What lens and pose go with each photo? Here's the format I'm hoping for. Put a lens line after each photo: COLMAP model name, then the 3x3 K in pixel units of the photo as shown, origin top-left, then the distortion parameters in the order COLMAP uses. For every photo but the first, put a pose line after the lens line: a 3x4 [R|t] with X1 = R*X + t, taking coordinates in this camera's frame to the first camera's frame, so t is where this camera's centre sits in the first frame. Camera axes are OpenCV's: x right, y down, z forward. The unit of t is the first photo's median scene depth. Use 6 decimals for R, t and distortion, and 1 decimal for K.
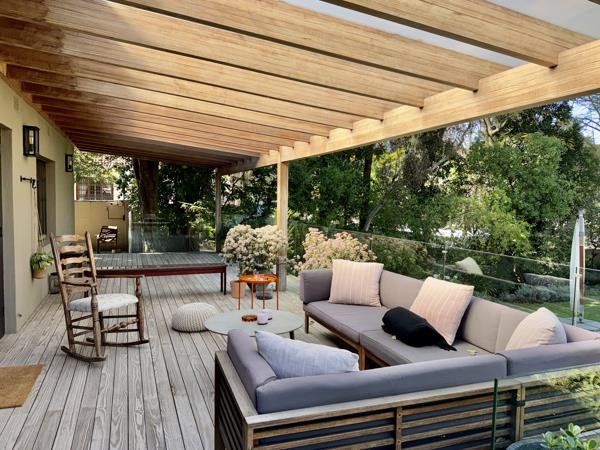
lens RADIAL K [[395.7, 0, 300.0], [0, 395.7, 225.0], [0, 0, 1]] dist [0.029750, -0.003691]
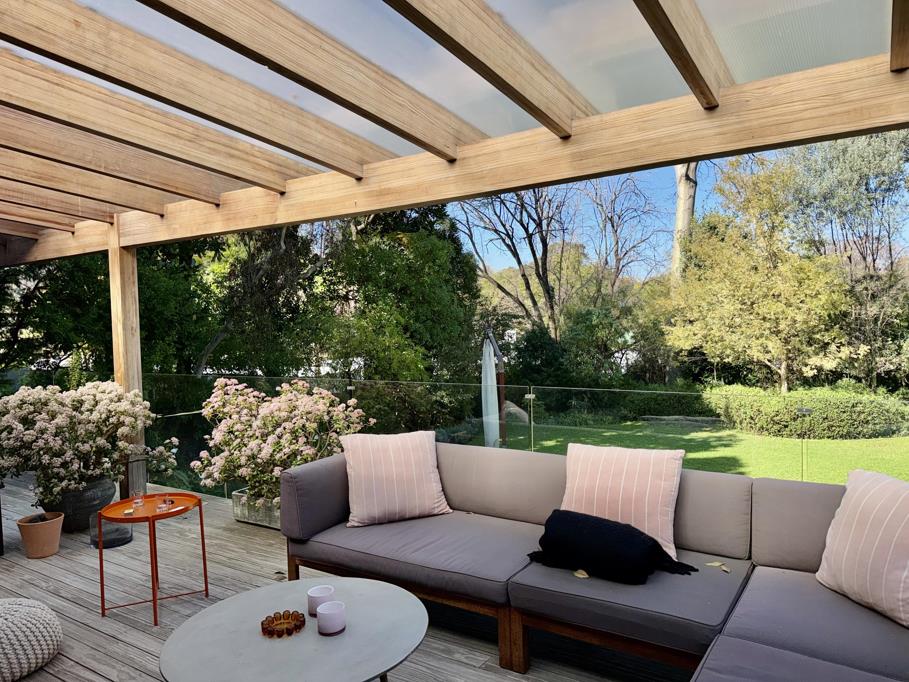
lens RADIAL K [[599.4, 0, 454.5], [0, 599.4, 341.0], [0, 0, 1]] dist [0.029750, -0.003691]
pose [[0.826684, -0.053717, 0.560097, -0.144211], [0.073575, 0.997206, -0.012956, -0.007718], [-0.557836, 0.051919, 0.828326, 0.199172]]
